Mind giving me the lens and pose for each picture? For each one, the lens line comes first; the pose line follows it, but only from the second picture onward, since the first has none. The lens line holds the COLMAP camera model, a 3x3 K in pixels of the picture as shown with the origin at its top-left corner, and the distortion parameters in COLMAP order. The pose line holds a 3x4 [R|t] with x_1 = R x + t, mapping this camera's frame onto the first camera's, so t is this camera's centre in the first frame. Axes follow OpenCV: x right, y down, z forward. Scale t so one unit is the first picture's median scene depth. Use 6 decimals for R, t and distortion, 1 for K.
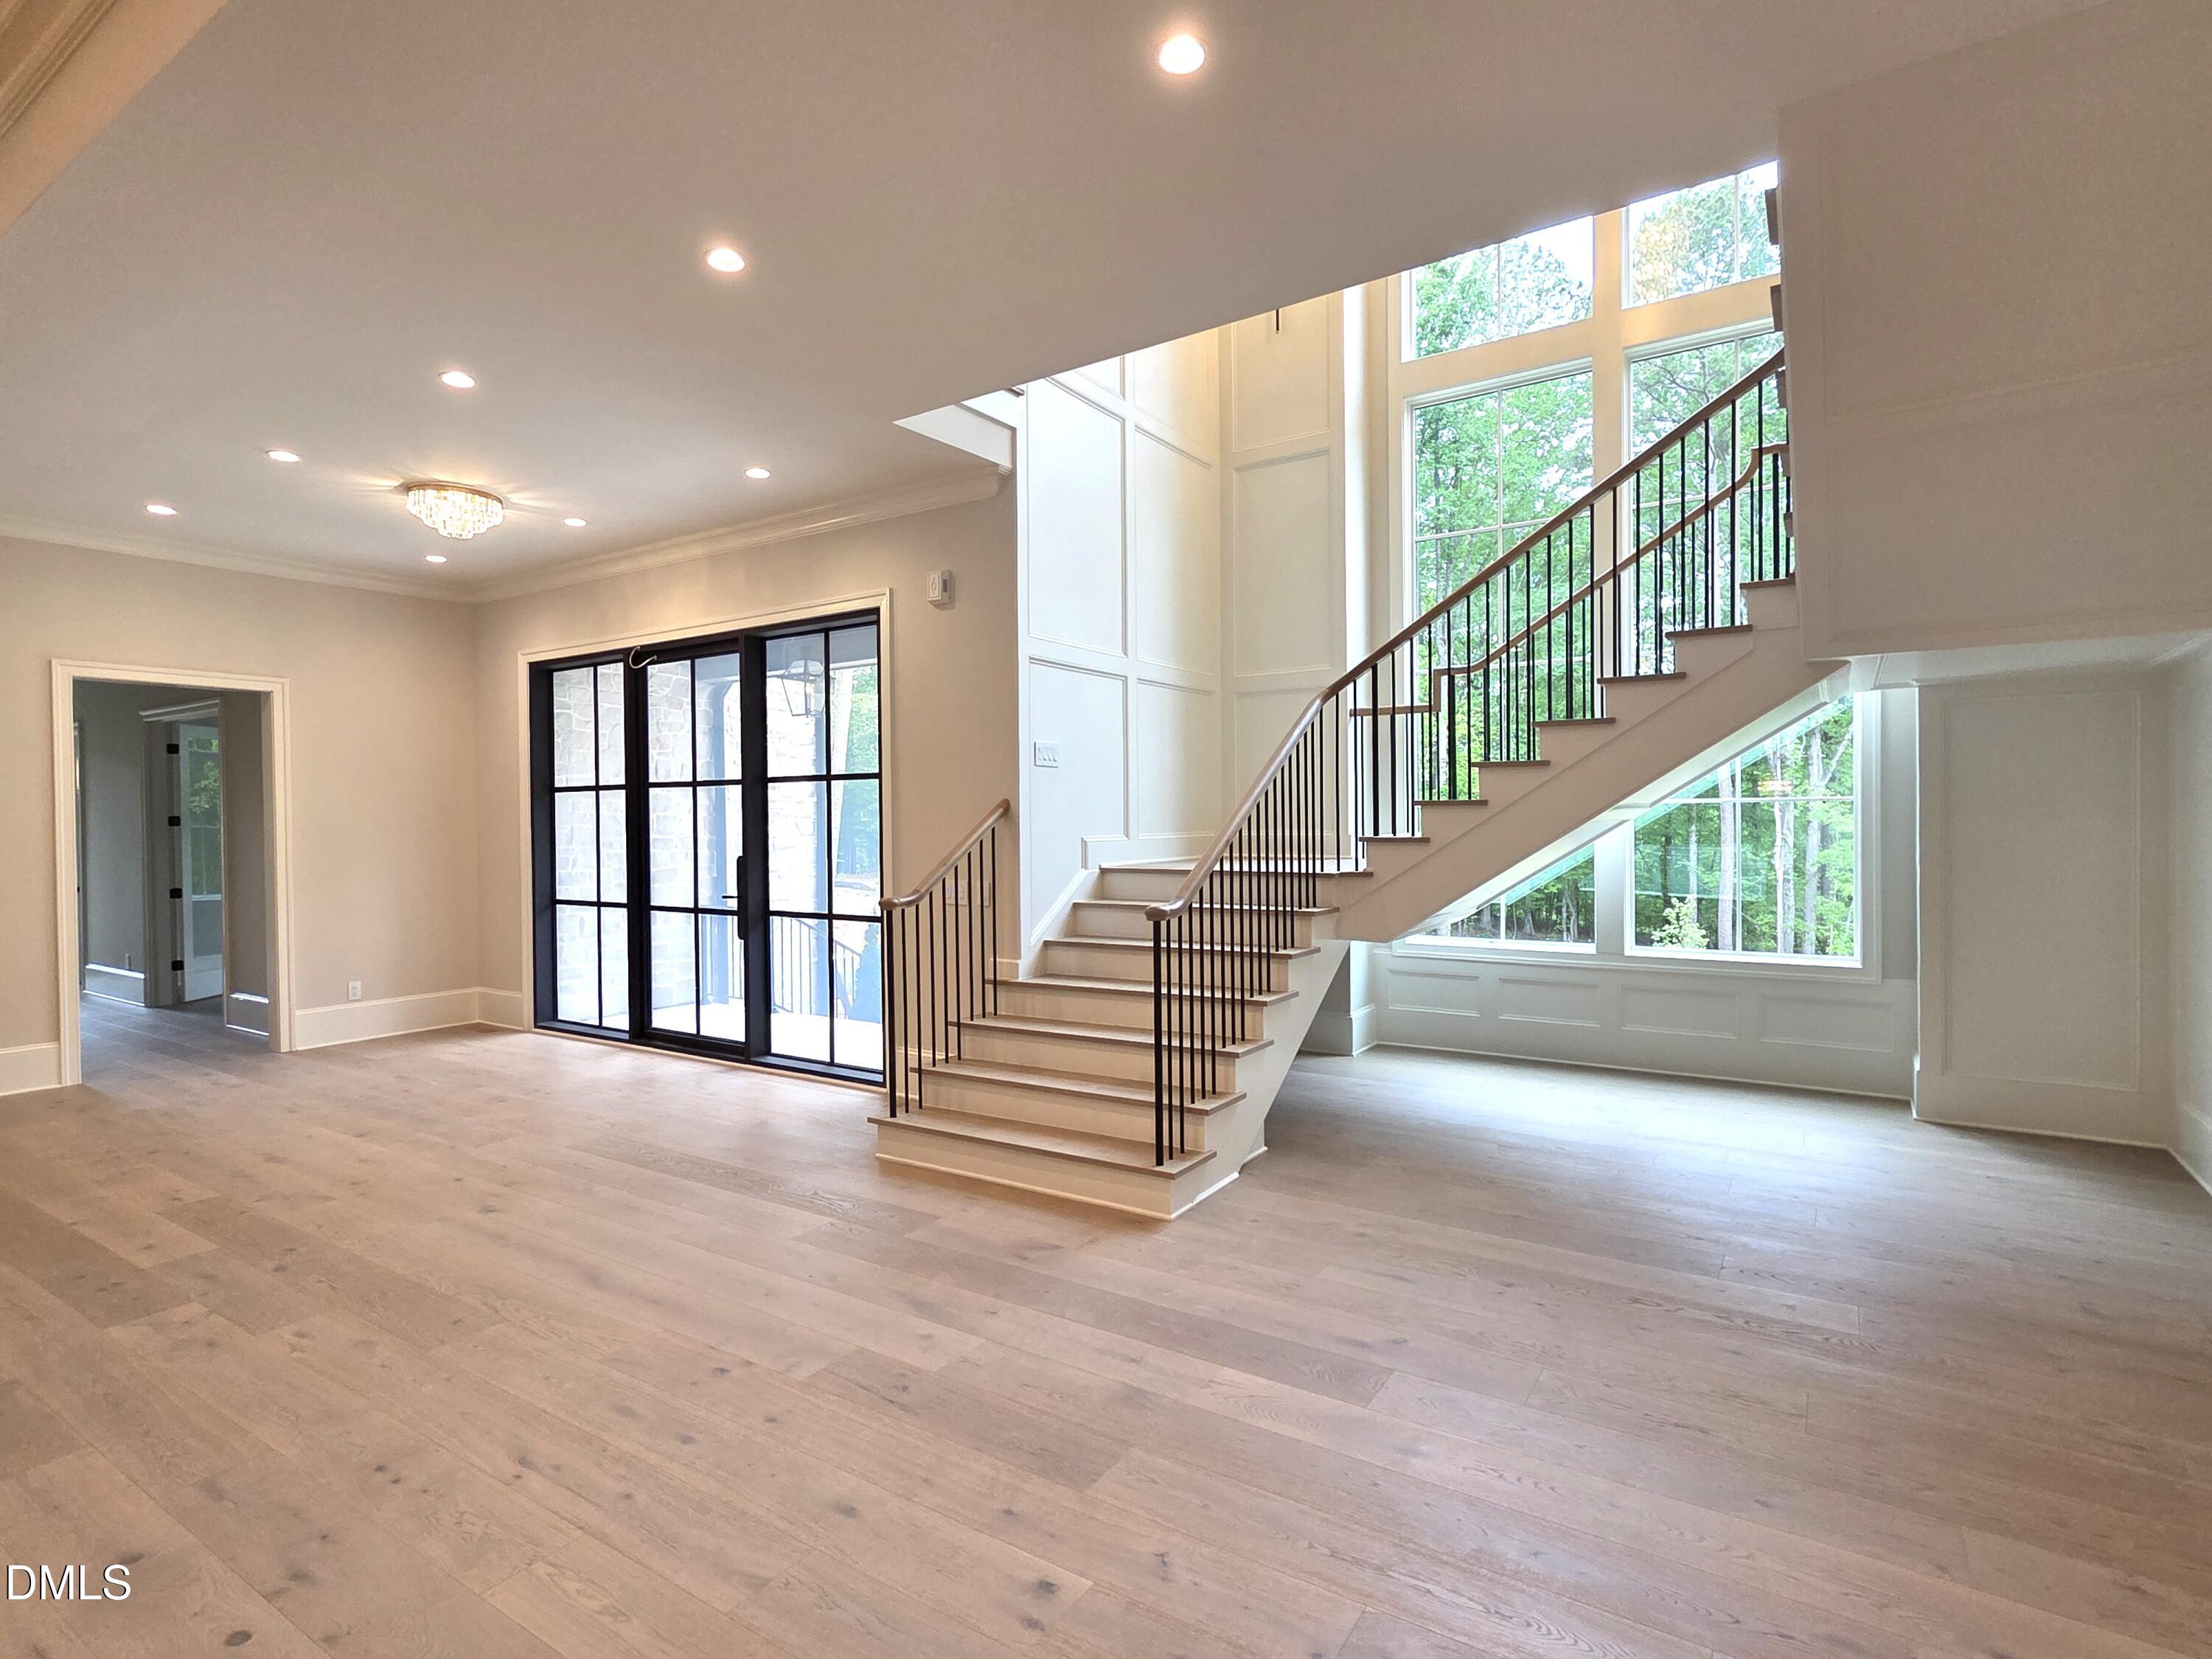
lens RADIAL K [[1120.4, 0, 1093.6], [0, 1120.4, 833.3], [0, 0, 1]] dist [0.001832, 0.001100]
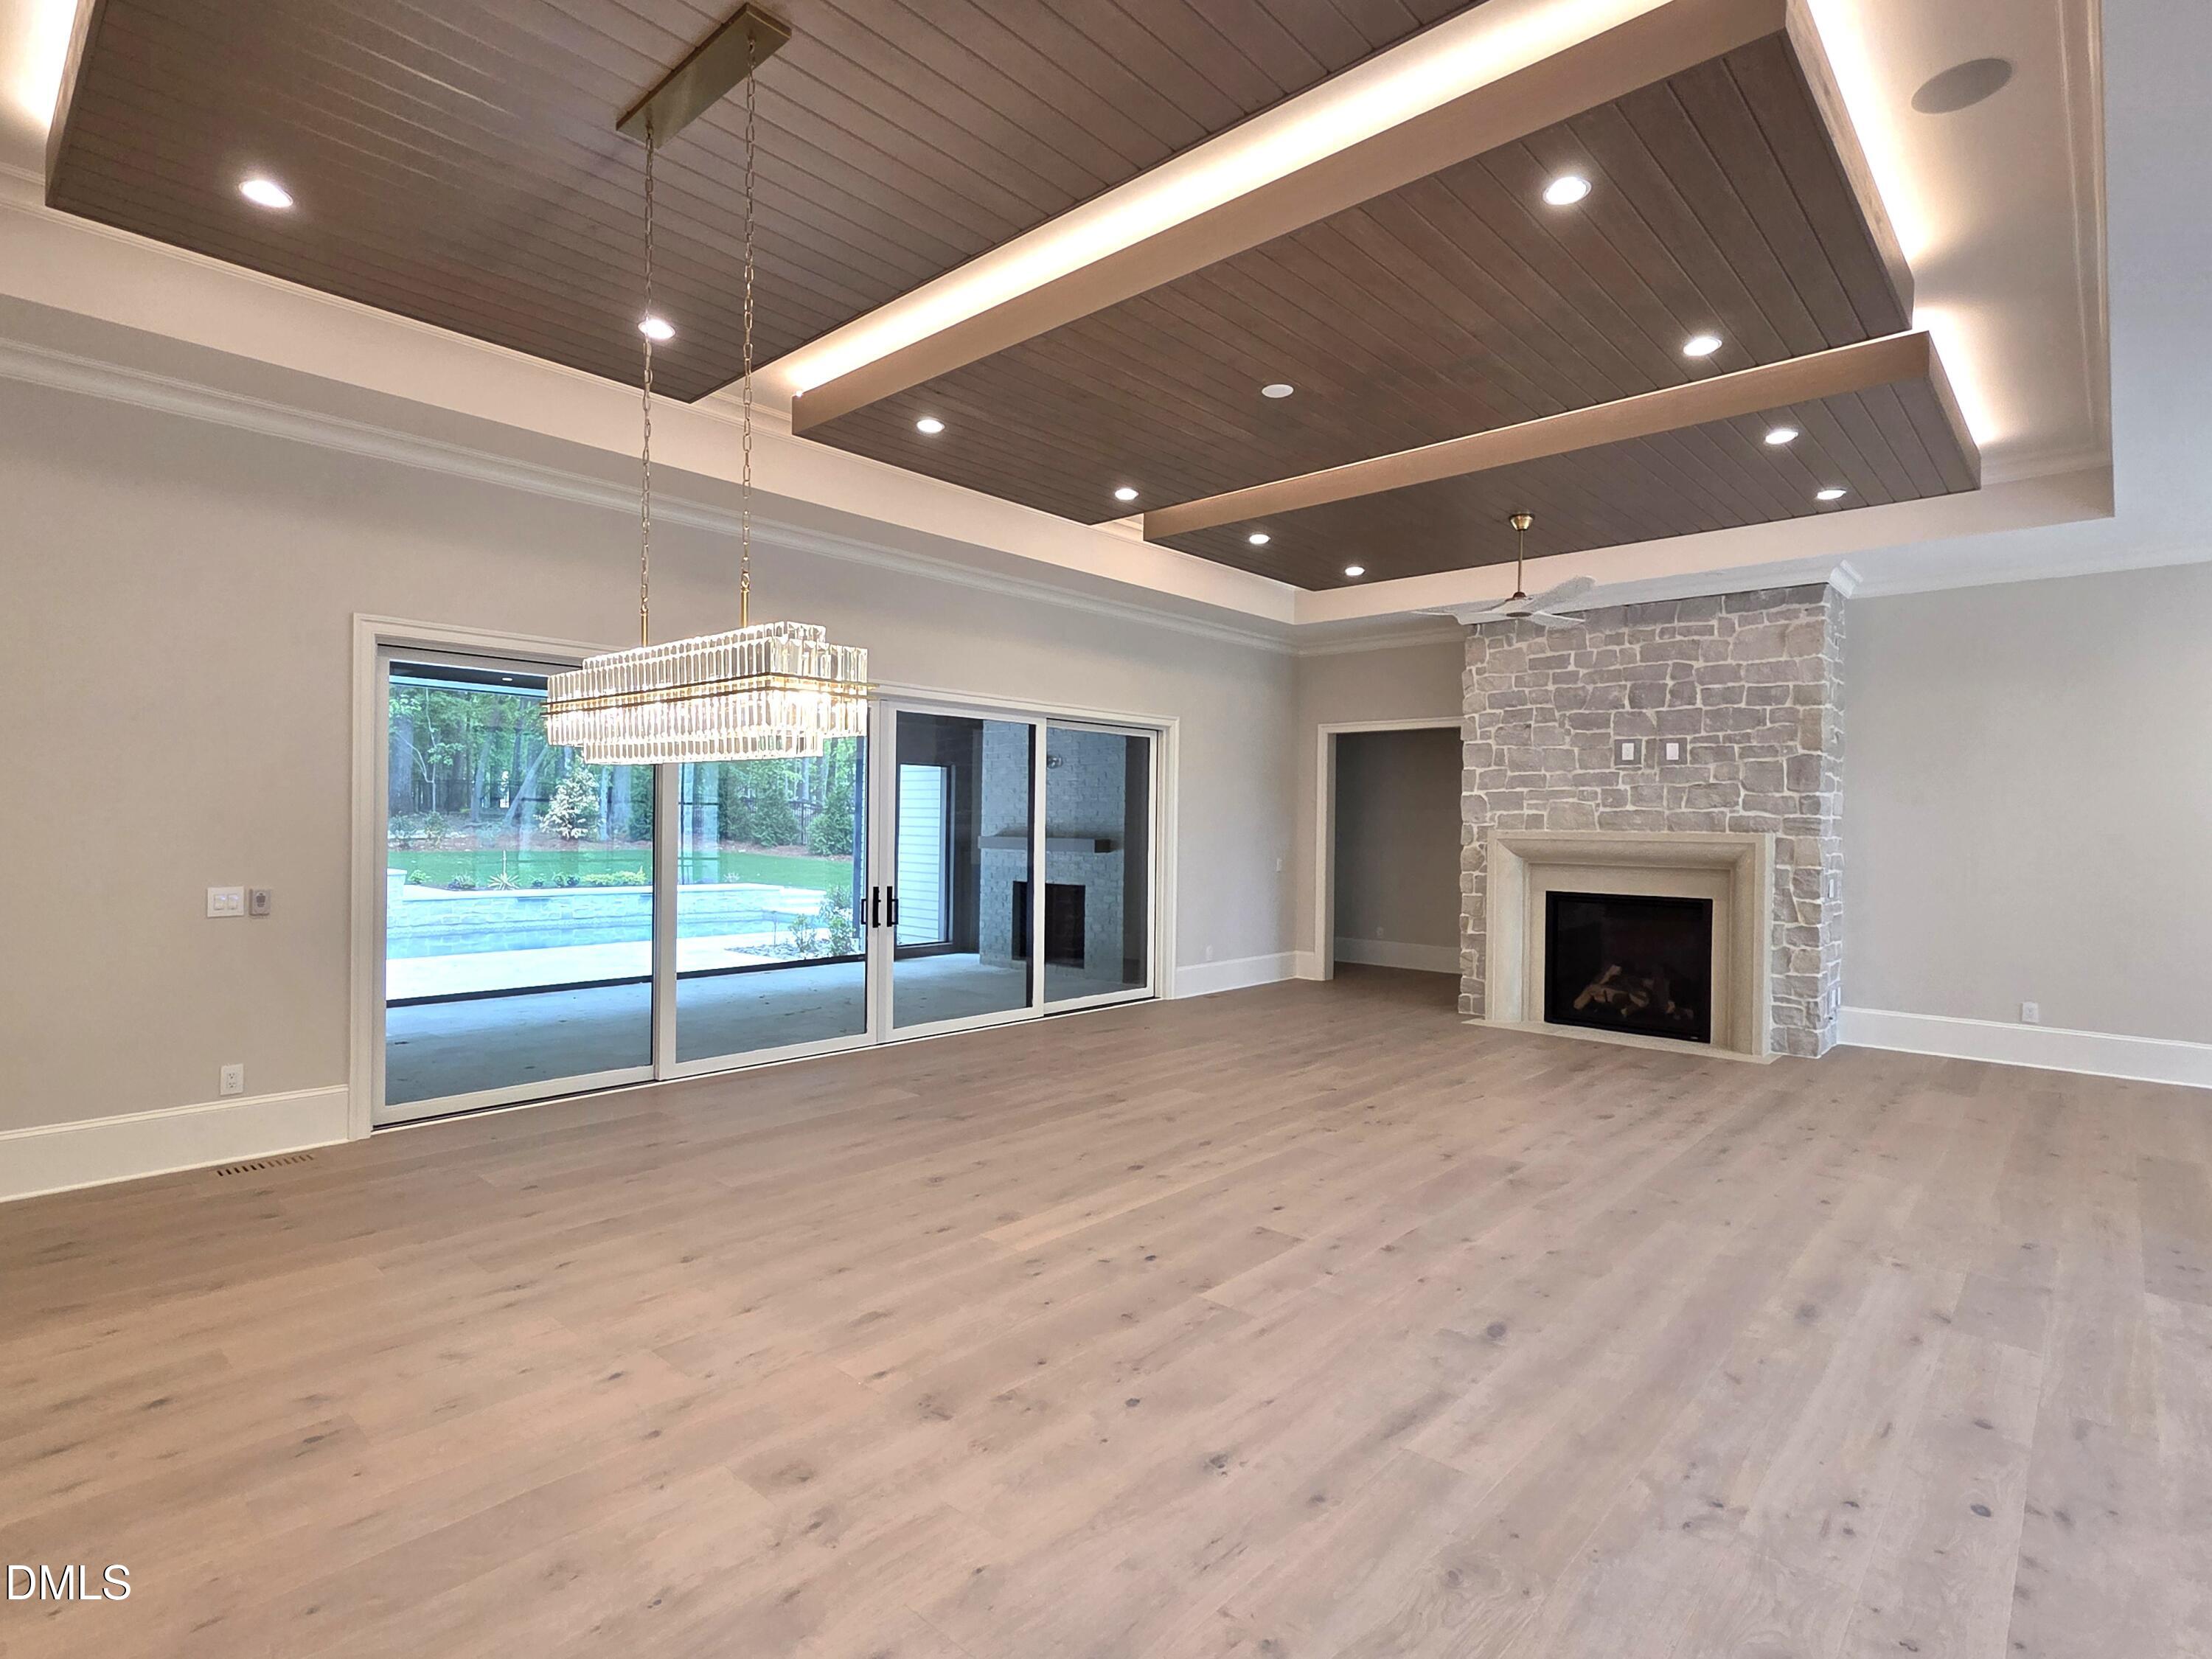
lens RADIAL K [[1120.4, 0, 1119.8], [0, 1120.4, 818.4], [0, 0, 1]] dist [0.001832, 0.001100]
pose [[-0.148962, 0.004613, -0.988832, 0.184541], [-0.024342, 0.999669, 0.008331, -0.004173], [0.988543, 0.025312, -0.148800, 0.081165]]
